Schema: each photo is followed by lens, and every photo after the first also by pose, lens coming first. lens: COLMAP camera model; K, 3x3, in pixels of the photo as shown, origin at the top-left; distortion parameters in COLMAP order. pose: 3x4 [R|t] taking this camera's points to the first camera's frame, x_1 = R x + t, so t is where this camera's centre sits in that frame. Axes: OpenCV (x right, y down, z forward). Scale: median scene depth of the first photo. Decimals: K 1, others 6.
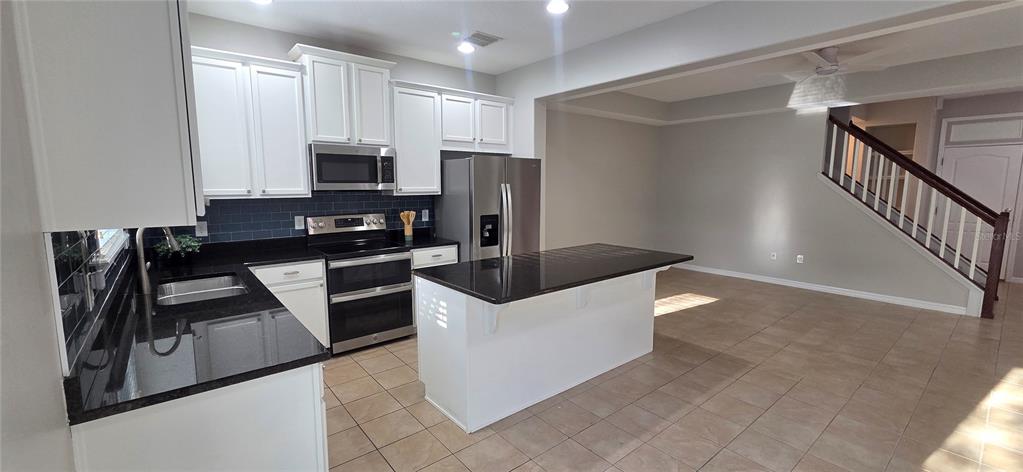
lens RADIAL K [[414.7, 0, 506.0], [0, 414.7, 234.2], [0, 0, 1]] dist [0.002929, -0.001084]
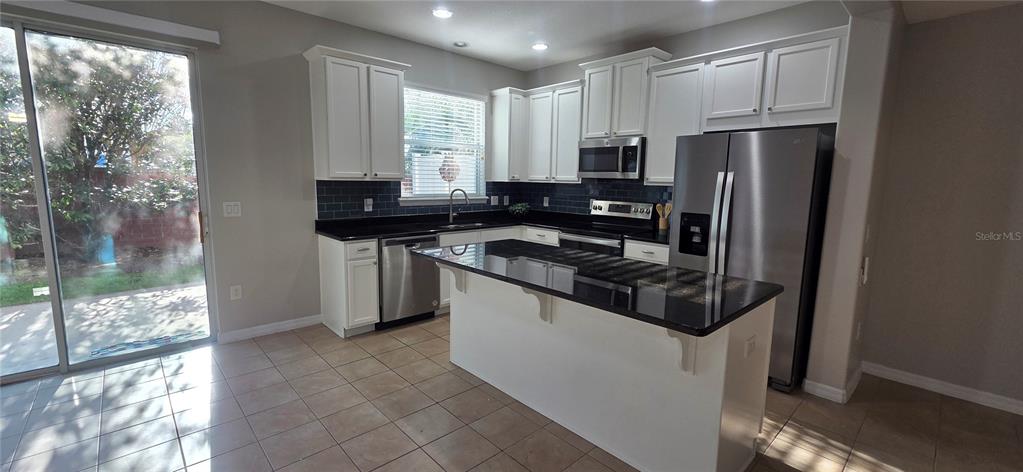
lens RADIAL K [[414.7, 0, 512.7], [0, 414.7, 233.3], [0, 0, 1]] dist [0.002929, -0.001084]
pose [[0.072777, 0.132091, -0.988562, 0.600945], [-0.137987, 0.982992, 0.121189, -0.049521], [0.987757, 0.127589, 0.089766, 0.536109]]
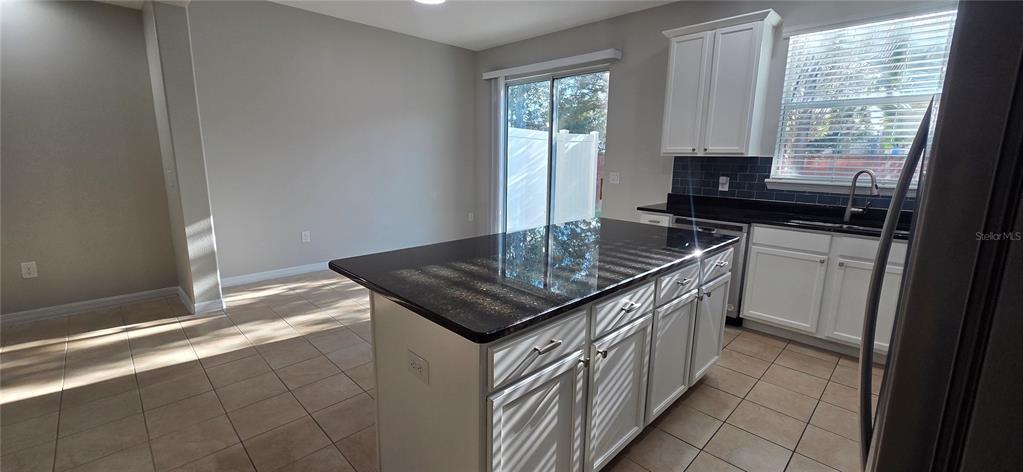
lens RADIAL K [[414.7, 0, 510.2], [0, 414.7, 240.5], [0, 0, 1]] dist [0.002929, -0.001084]
pose [[-0.995589, 0.009464, -0.093344, 0.194019], [-0.021455, 0.945573, 0.324703, -0.109559], [0.091337, 0.325274, -0.941199, 1.069786]]
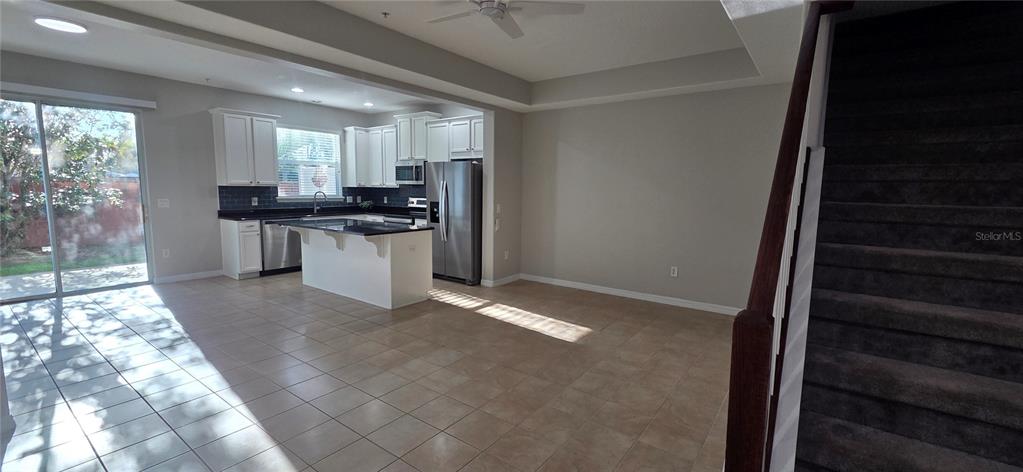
lens RADIAL K [[414.7, 0, 513.5], [0, 414.7, 236.3], [0, 0, 1]] dist [0.002929, -0.001084]
pose [[0.257679, 0.116661, -0.959162, 1.287342], [-0.131041, 0.987732, 0.084932, -0.076988], [0.957303, 0.103804, 0.269805, 0.776334]]
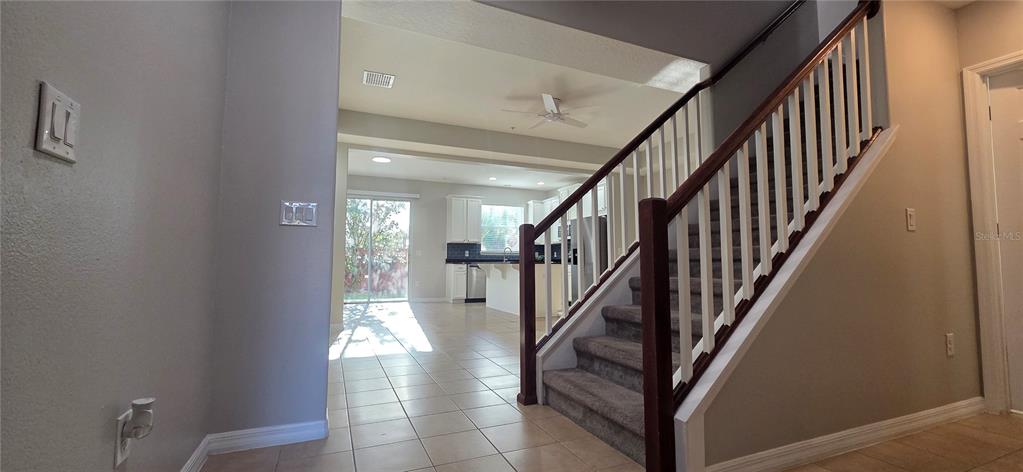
lens RADIAL K [[414.7, 0, 511.8], [0, 414.7, 235.6], [0, 0, 1]] dist [0.002929, -0.001084]
pose [[-0.264310, -0.068803, -0.961981, 1.673347], [-0.120328, 0.992011, -0.037890, 0.002474], [0.956902, 0.105738, -0.270477, 1.084294]]
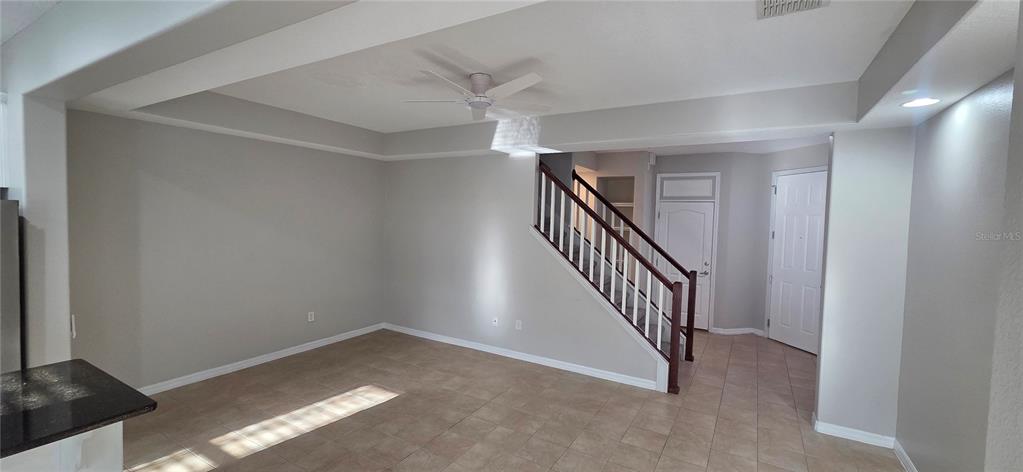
lens RADIAL K [[414.7, 0, 511.5], [0, 414.7, 232.9], [0, 0, 1]] dist [0.002929, -0.001084]
pose [[0.935914, 0.013750, 0.351961, 0.485978], [0.014042, 0.996987, -0.076289, -0.079869], [-0.351949, 0.076342, 0.932901, 0.242076]]
